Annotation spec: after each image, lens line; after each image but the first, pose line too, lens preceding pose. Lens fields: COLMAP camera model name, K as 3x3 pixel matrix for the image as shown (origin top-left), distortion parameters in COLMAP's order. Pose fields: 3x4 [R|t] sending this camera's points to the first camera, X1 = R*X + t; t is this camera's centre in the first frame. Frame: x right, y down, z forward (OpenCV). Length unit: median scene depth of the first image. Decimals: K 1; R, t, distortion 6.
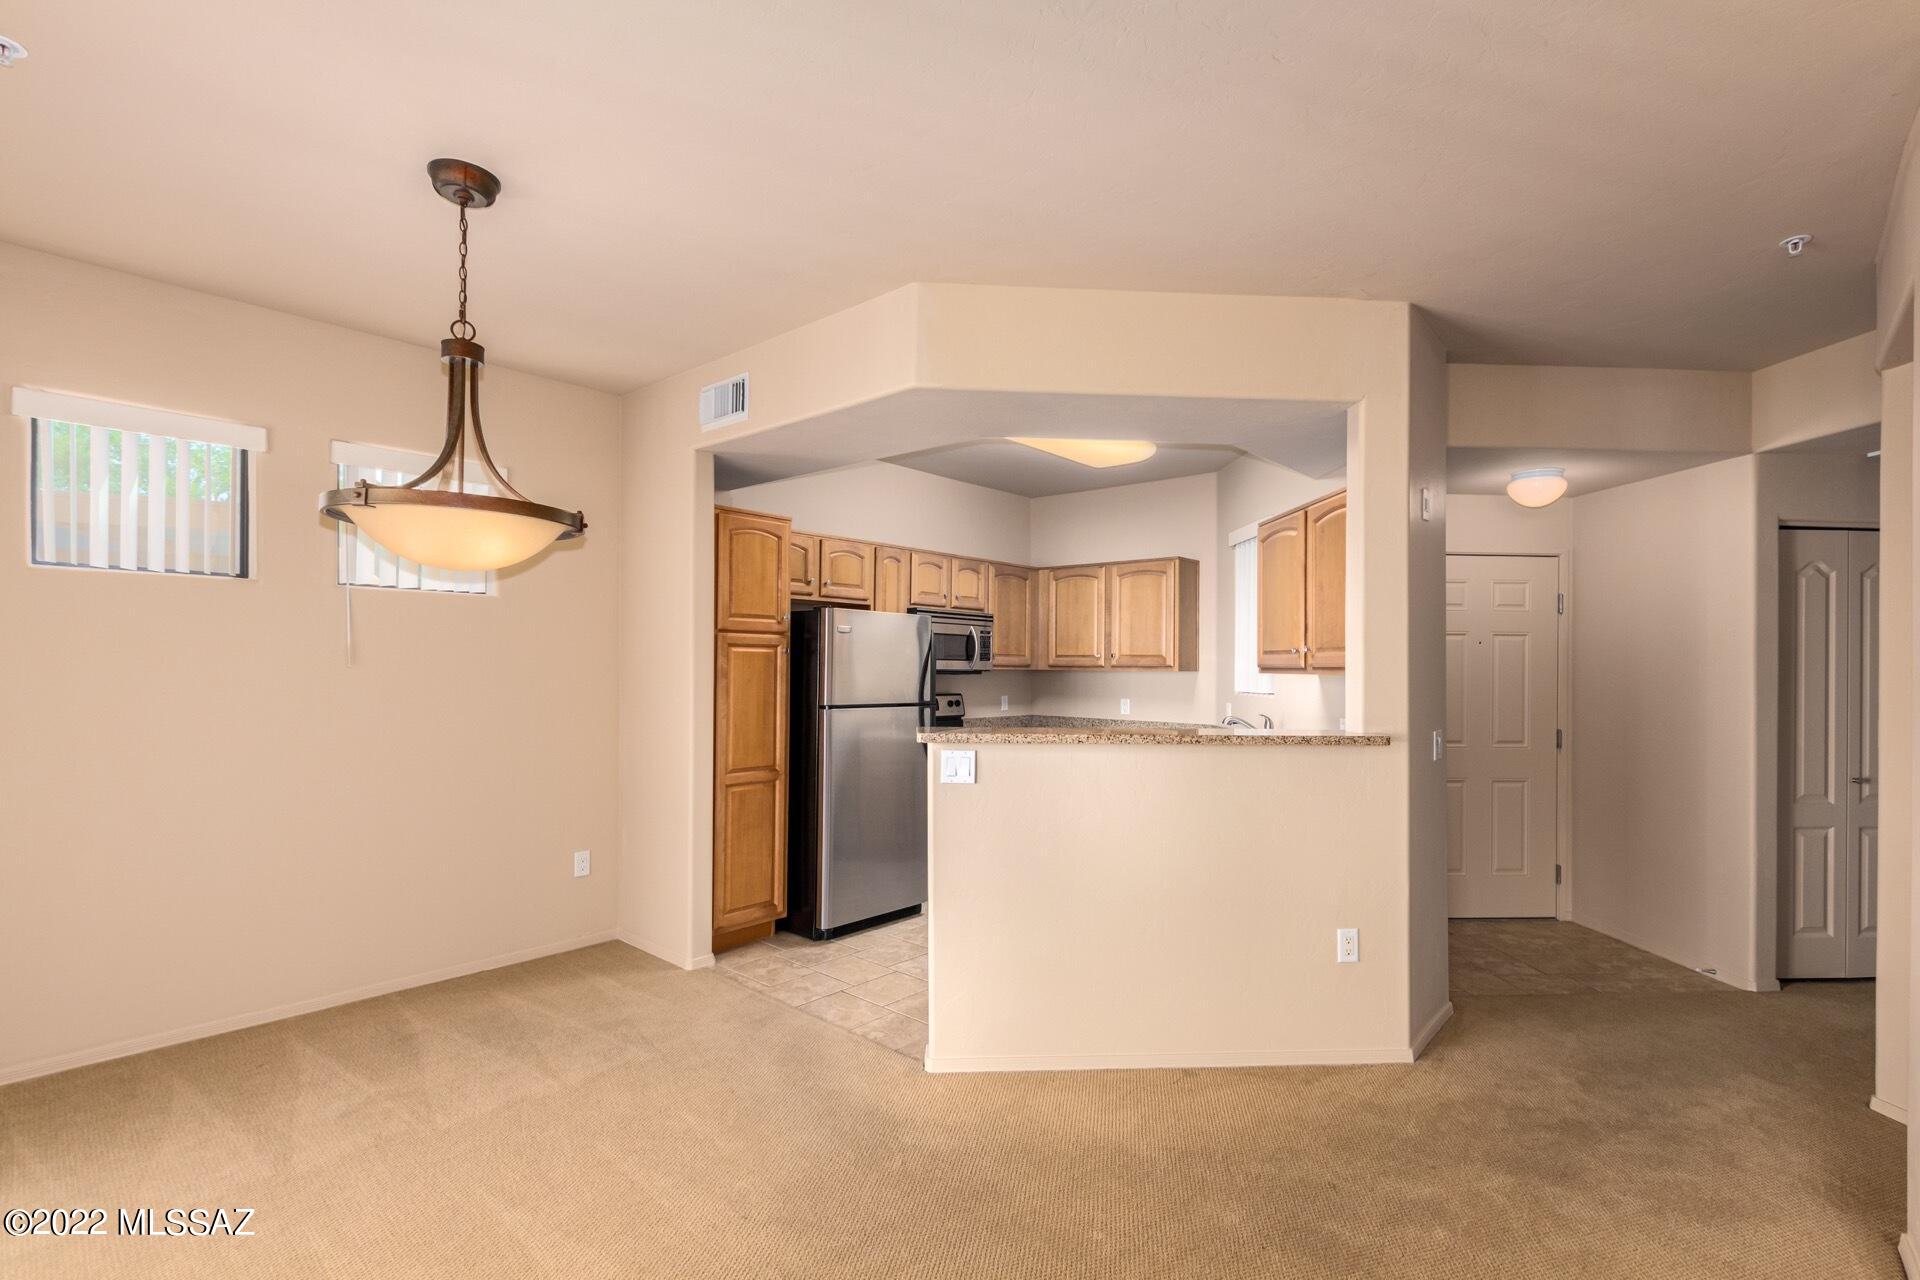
lens RADIAL K [[876.0, 0, 971.4], [0, 876.0, 657.5], [0, 0, 1]] dist [0.005541, -0.000754]
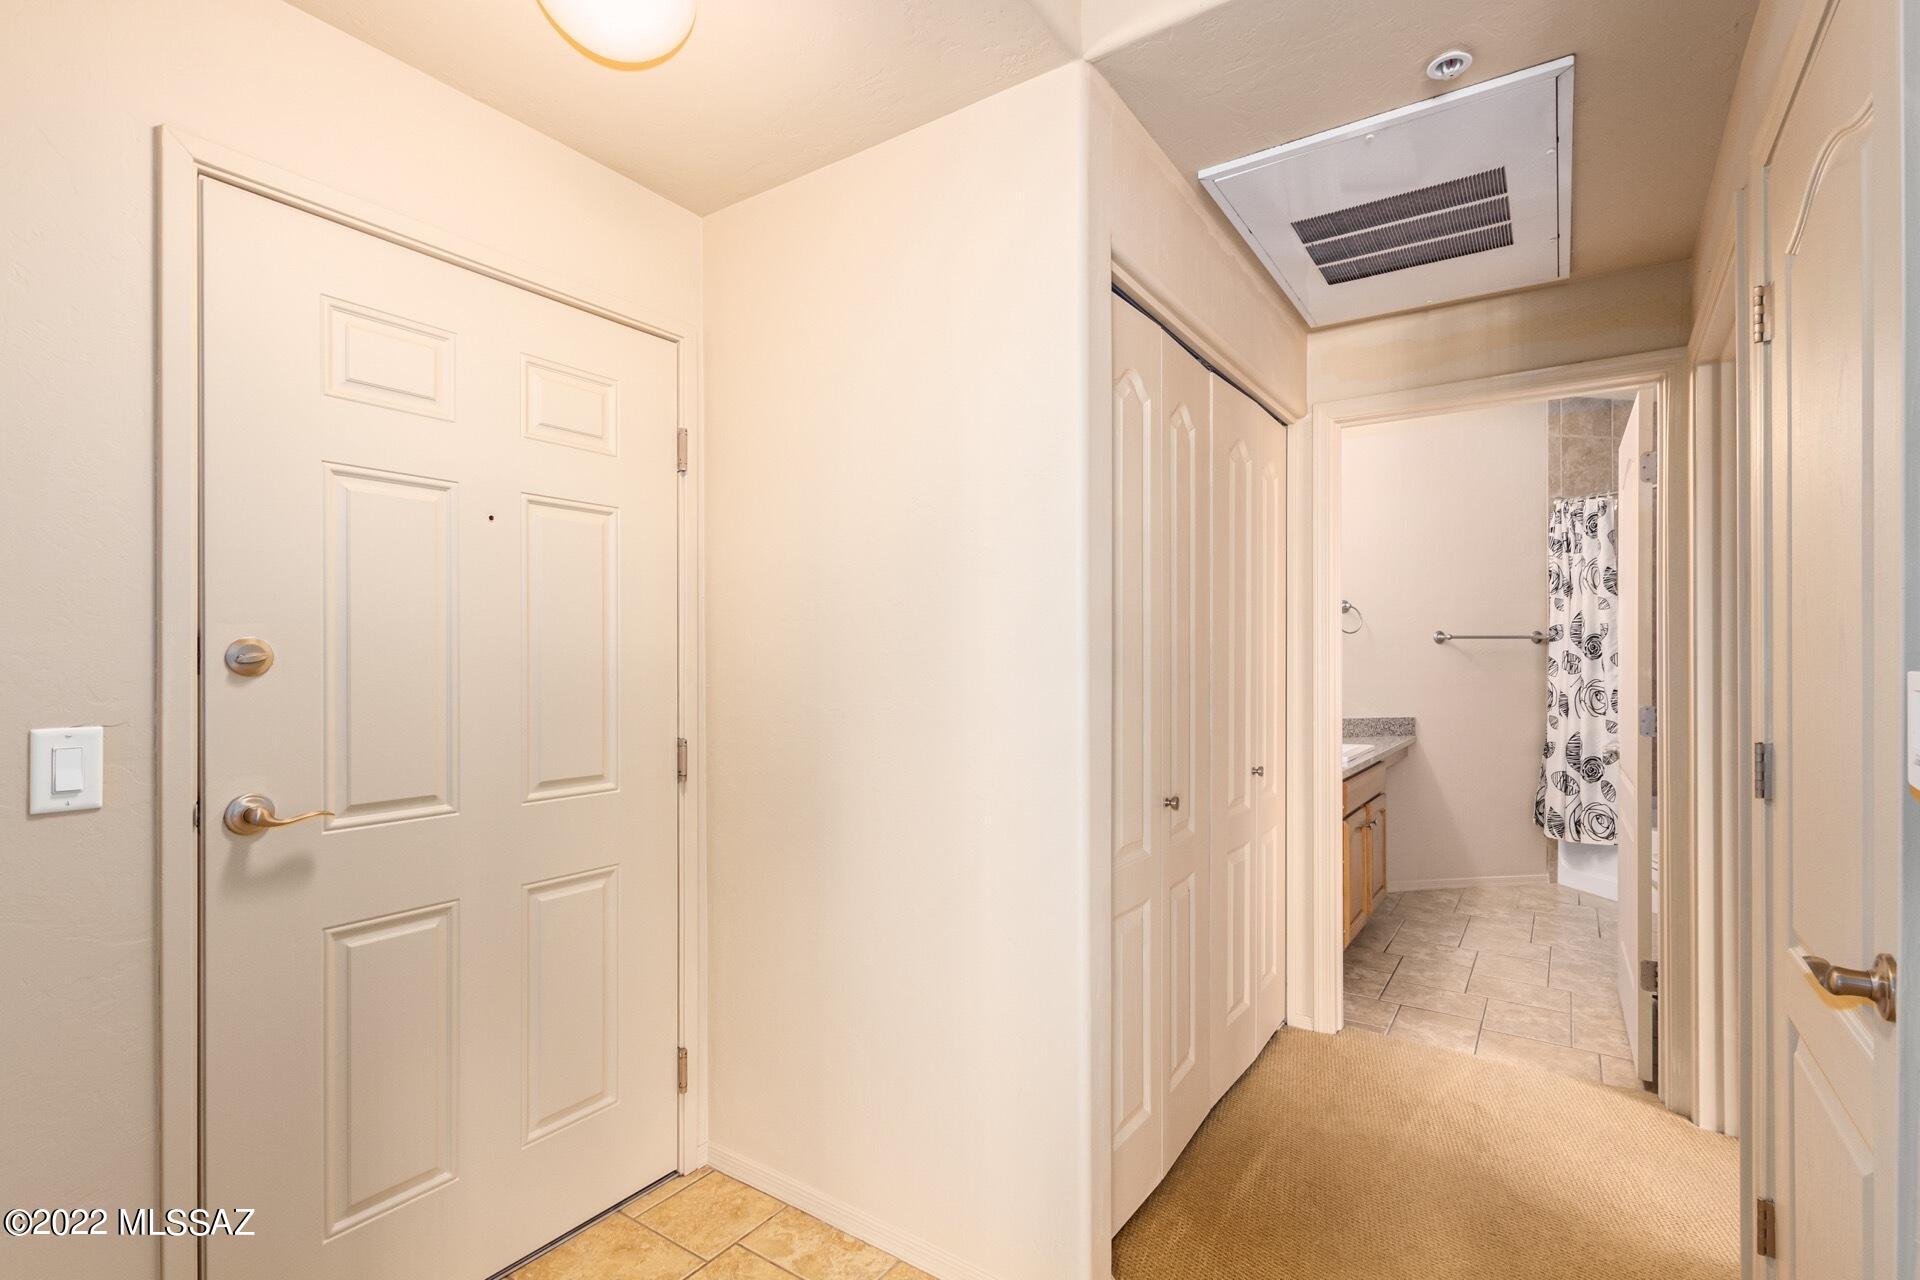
lens RADIAL K [[876.0, 0, 971.4], [0, 876.0, 657.5], [0, 0, 1]] dist [0.005541, -0.000754]
pose [[0.607131, -0.010563, 0.794532, 0.424564], [0.002759, 0.999934, 0.011185, 0.038096], [-0.794597, -0.004599, 0.607120, 0.642275]]
